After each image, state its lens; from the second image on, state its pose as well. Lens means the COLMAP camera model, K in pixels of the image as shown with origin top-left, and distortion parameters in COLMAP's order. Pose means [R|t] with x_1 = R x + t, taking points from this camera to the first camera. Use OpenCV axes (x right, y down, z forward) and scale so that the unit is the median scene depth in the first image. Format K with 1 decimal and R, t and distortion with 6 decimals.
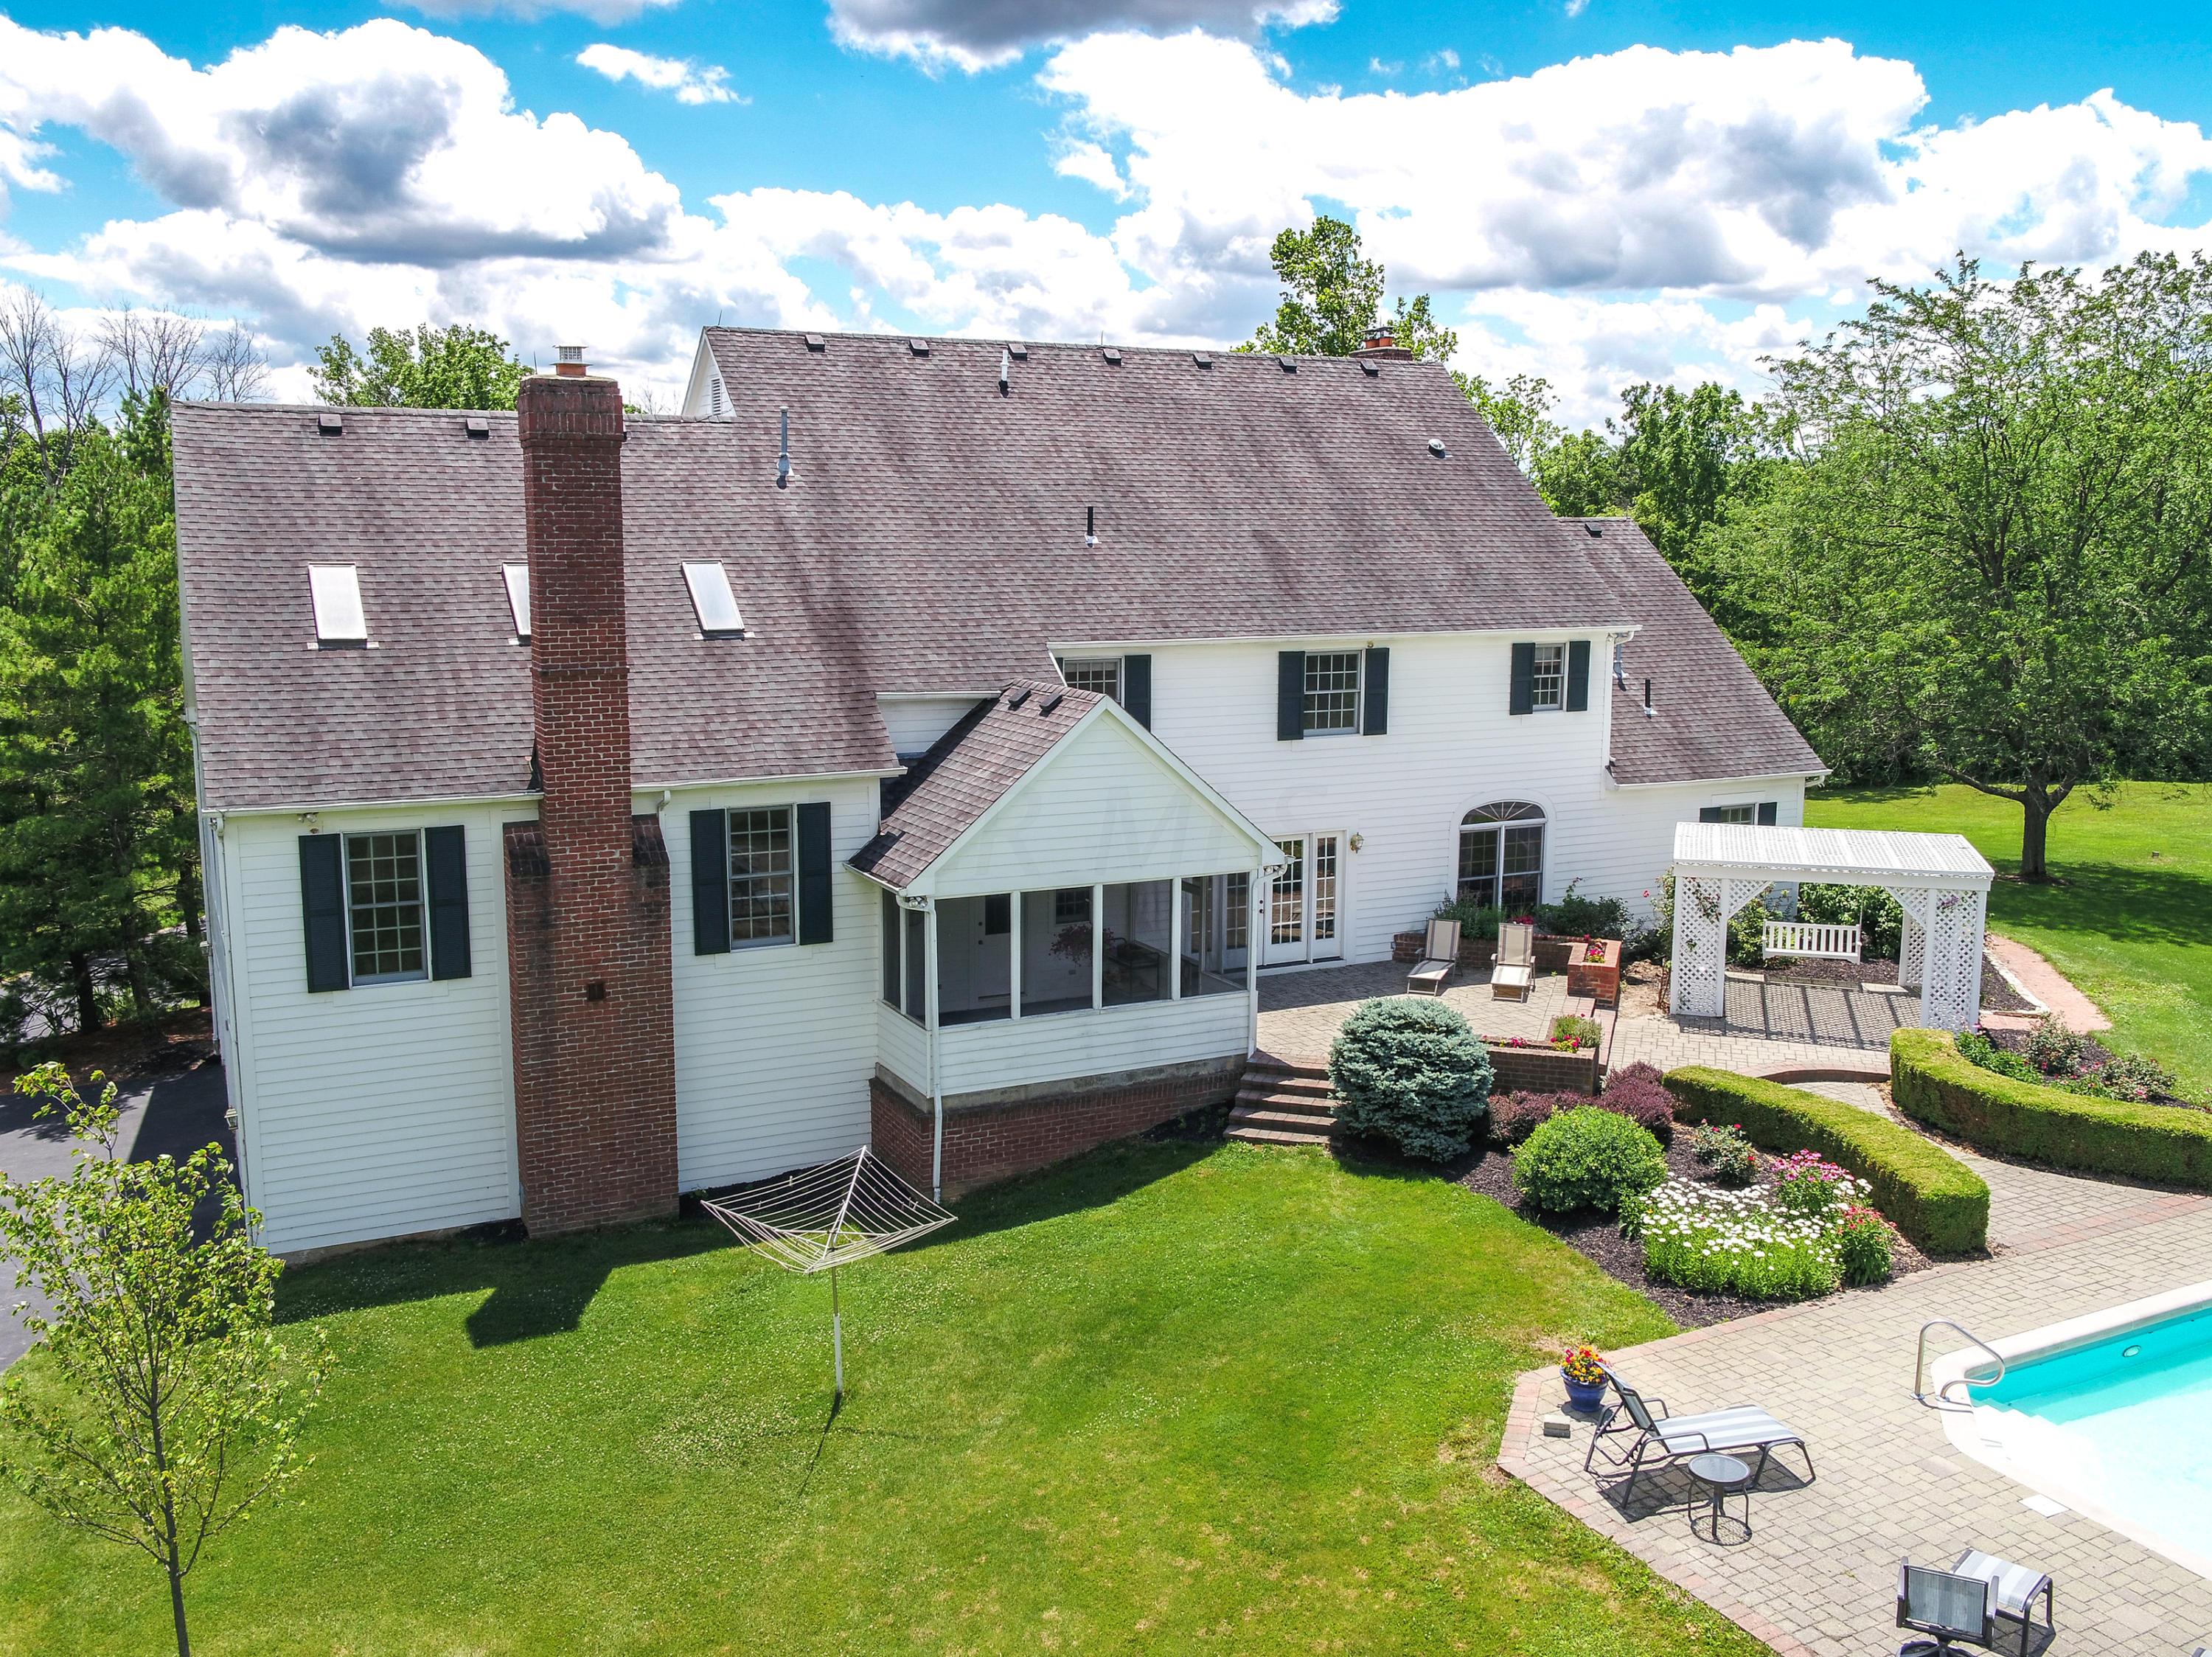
lens RADIAL K [[1919.4, 0, 1106.0], [0, 1919.4, 828.5], [0, 0, 1]] dist [-0.021283, 0.016910]
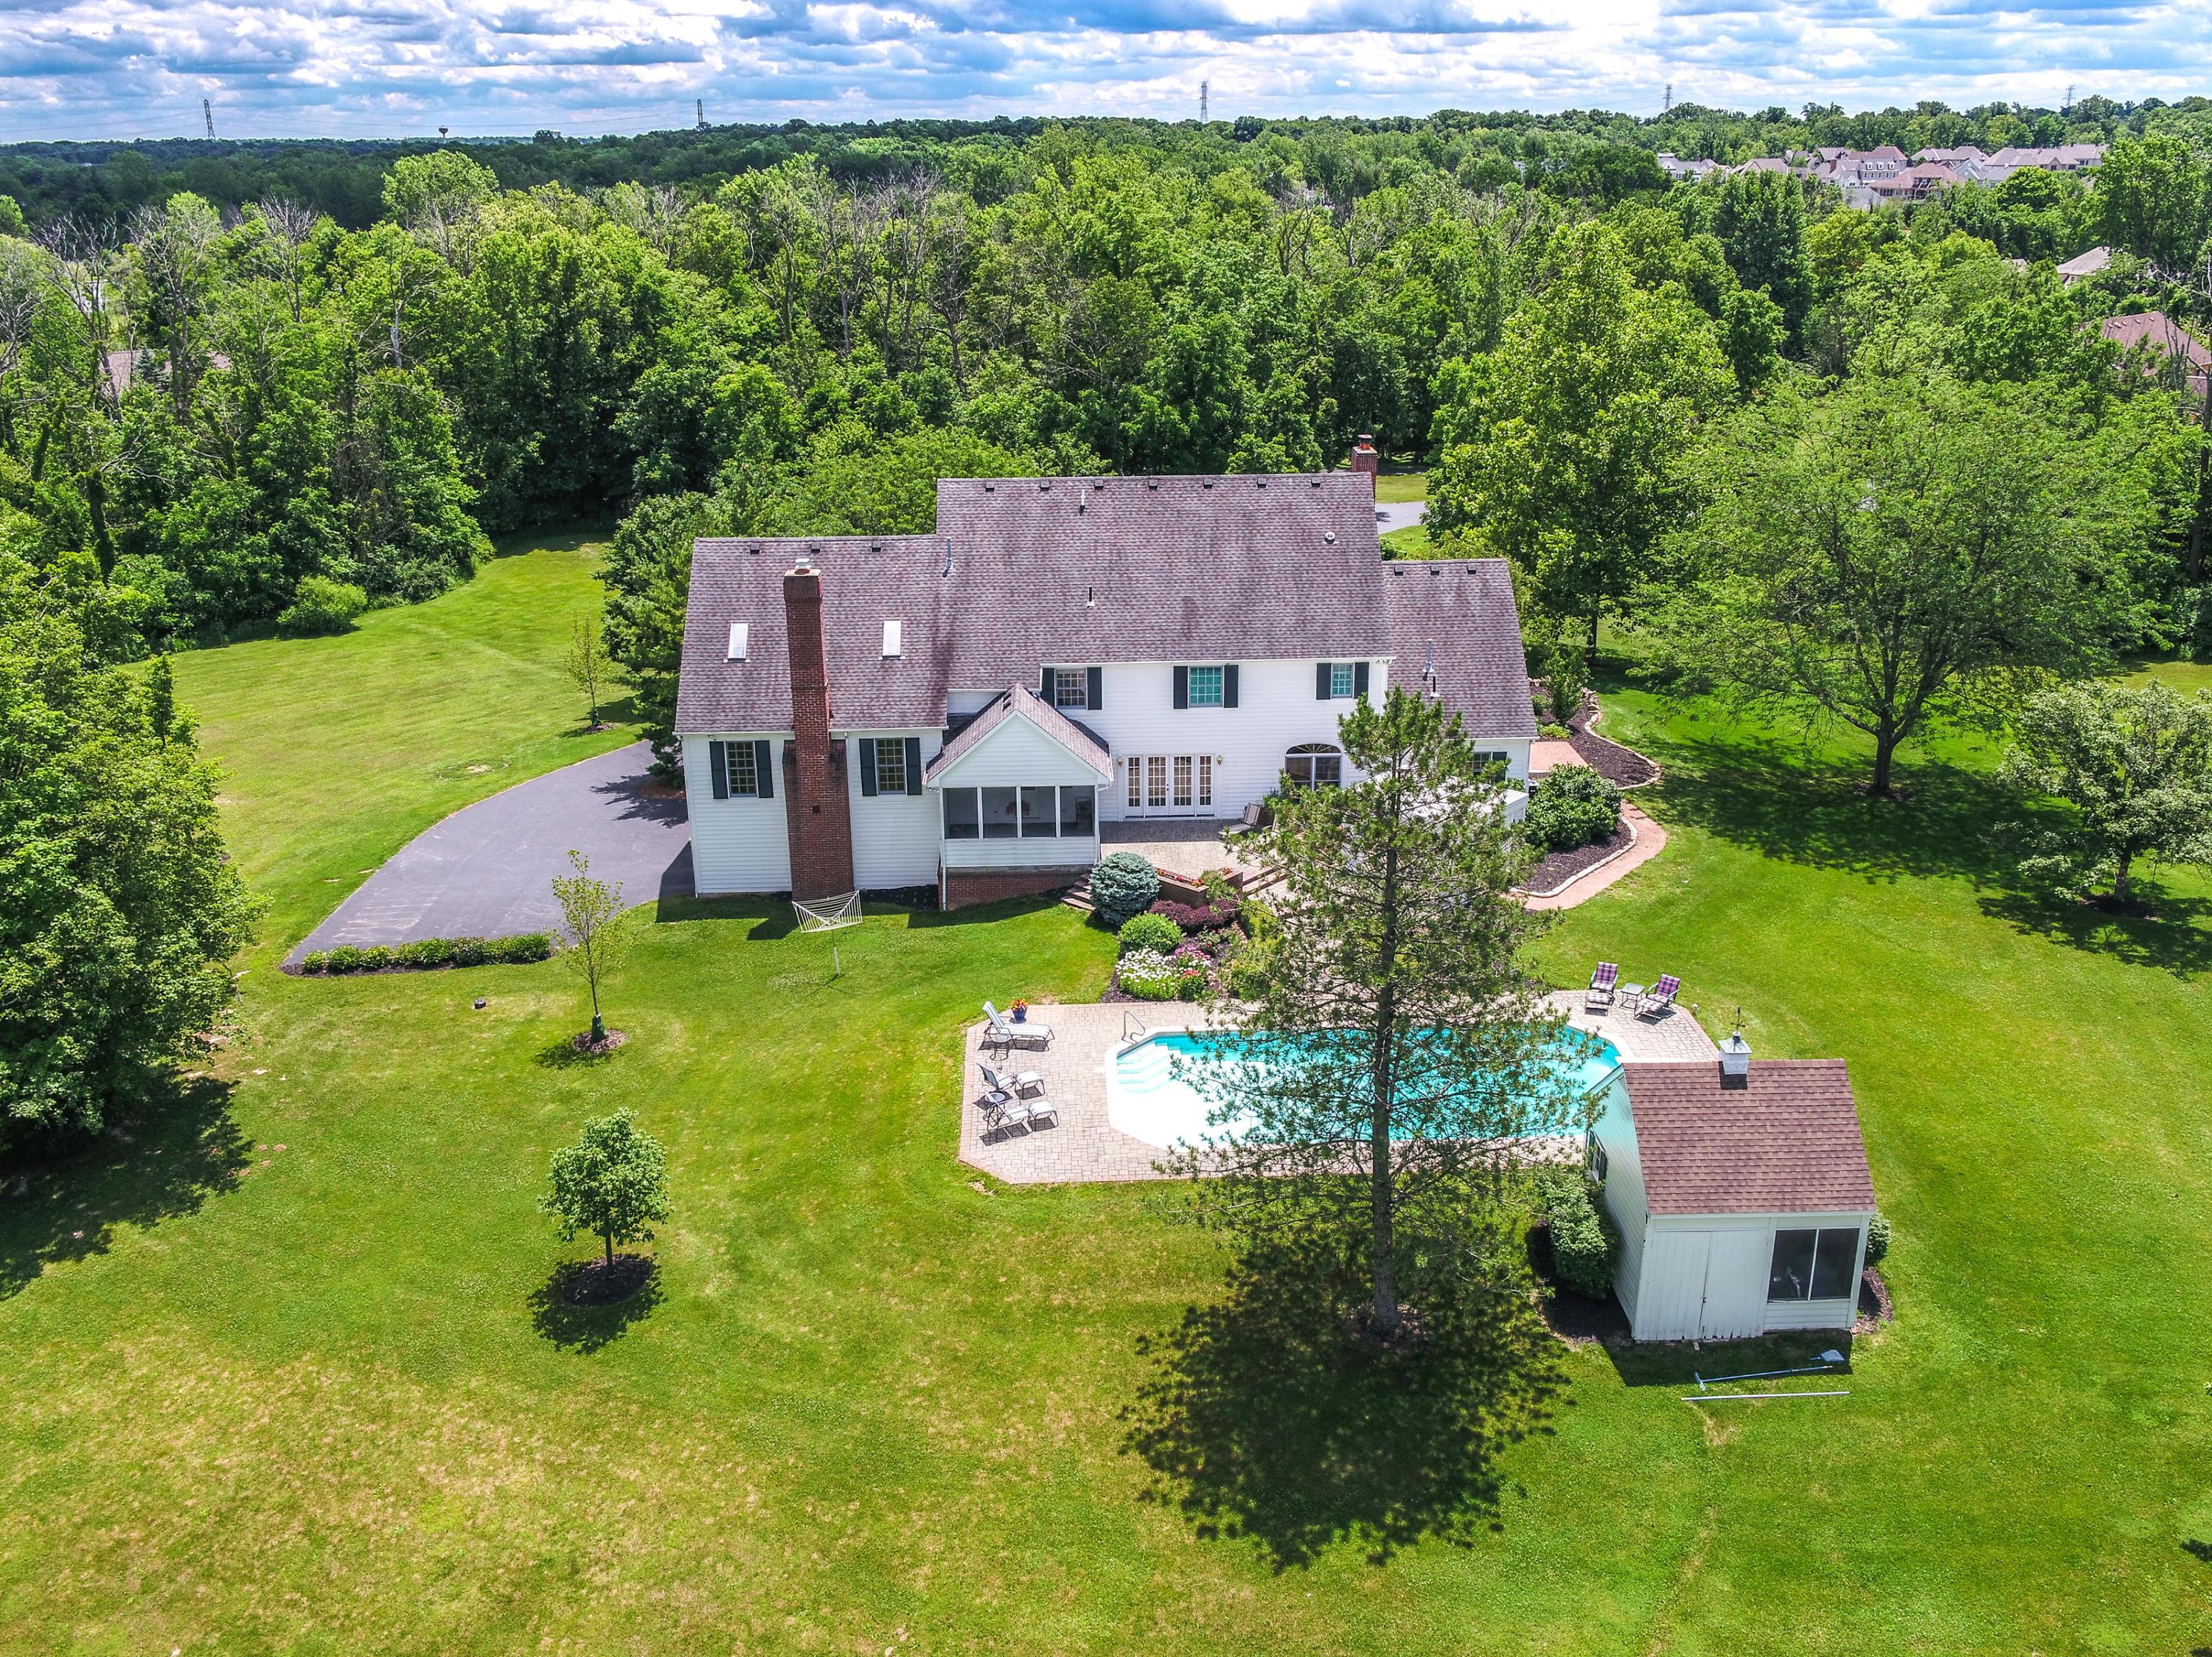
lens RADIAL K [[1911.1, 0, 1106.0], [0, 1911.1, 828.5], [0, 0, 1]] dist [-0.010820, -0.000076]
pose [[0.906099, 0.132423, -0.401806, 1.038108], [-0.051807, 0.977333, 0.205272, -0.404619], [0.419881, -0.165180, 0.892421, -1.032436]]
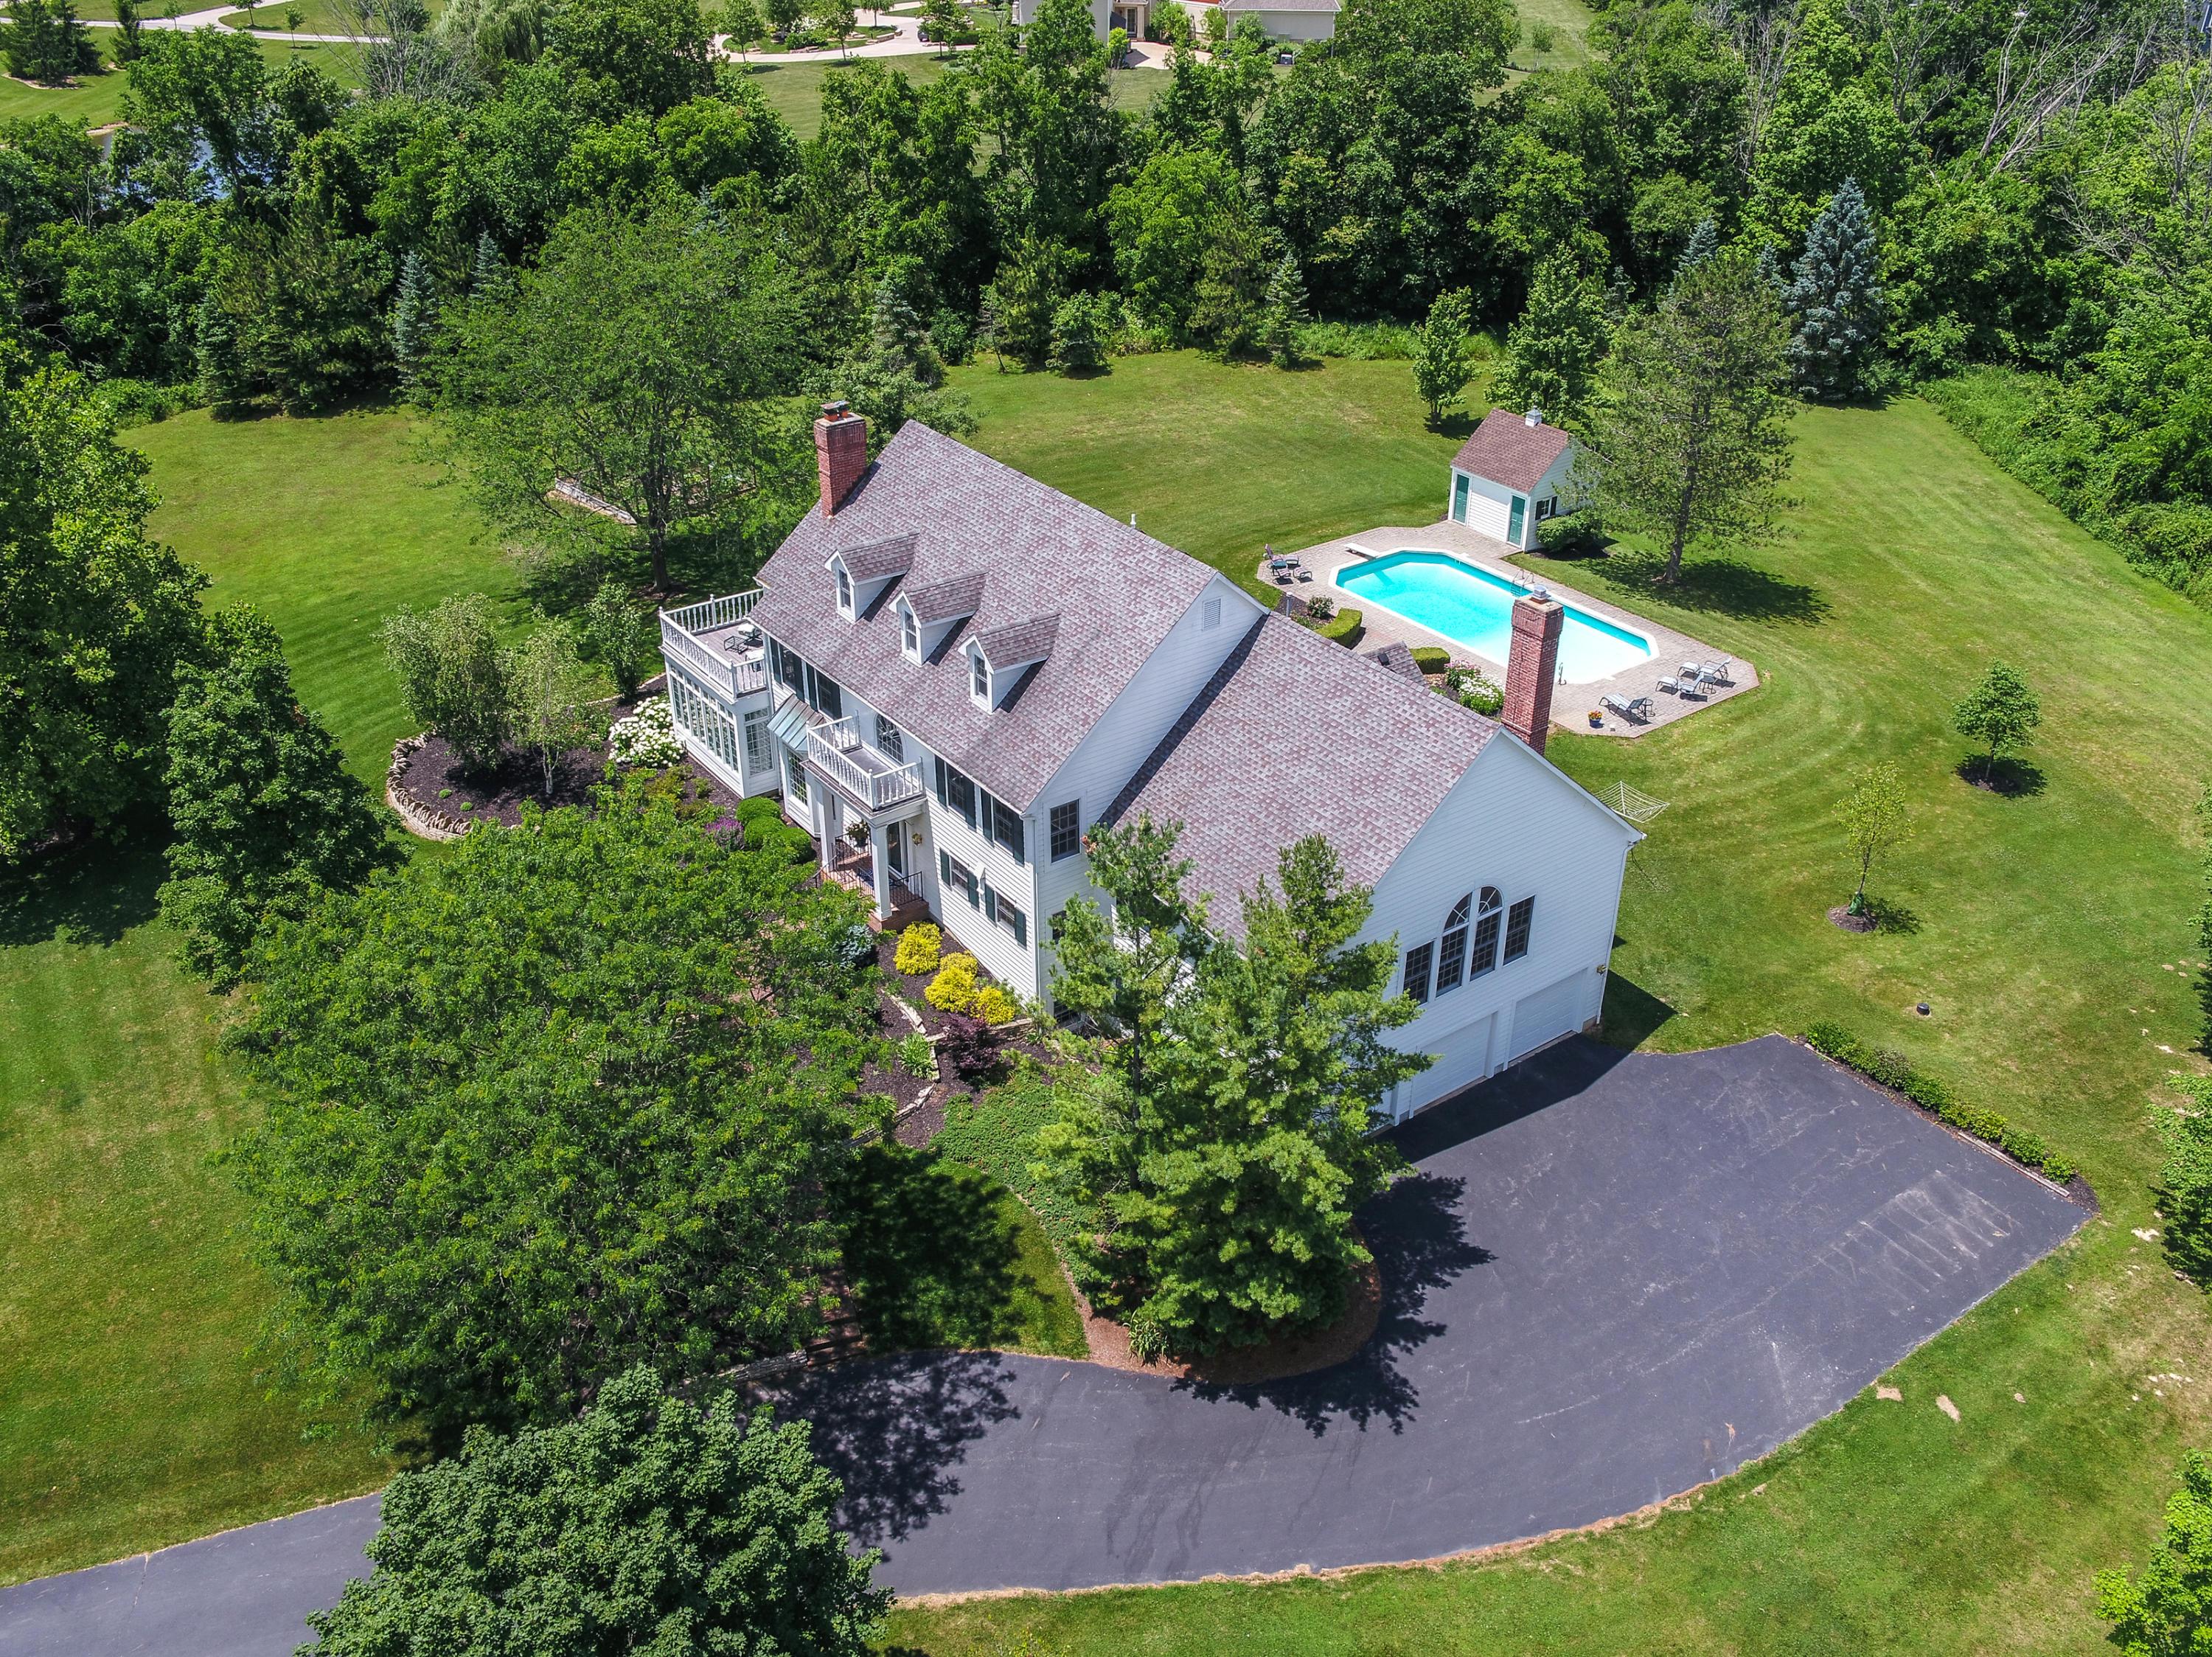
lens RADIAL K [[1919.4, 0, 1106.0], [0, 1919.4, 828.5], [0, 0, 1]] dist [-0.021283, 0.016910]
pose [[-0.181948, -0.491638, 0.851579, -1.936599], [0.135036, 0.845337, 0.516886, -1.074204], [-0.973992, 0.209040, -0.087419, 1.566977]]
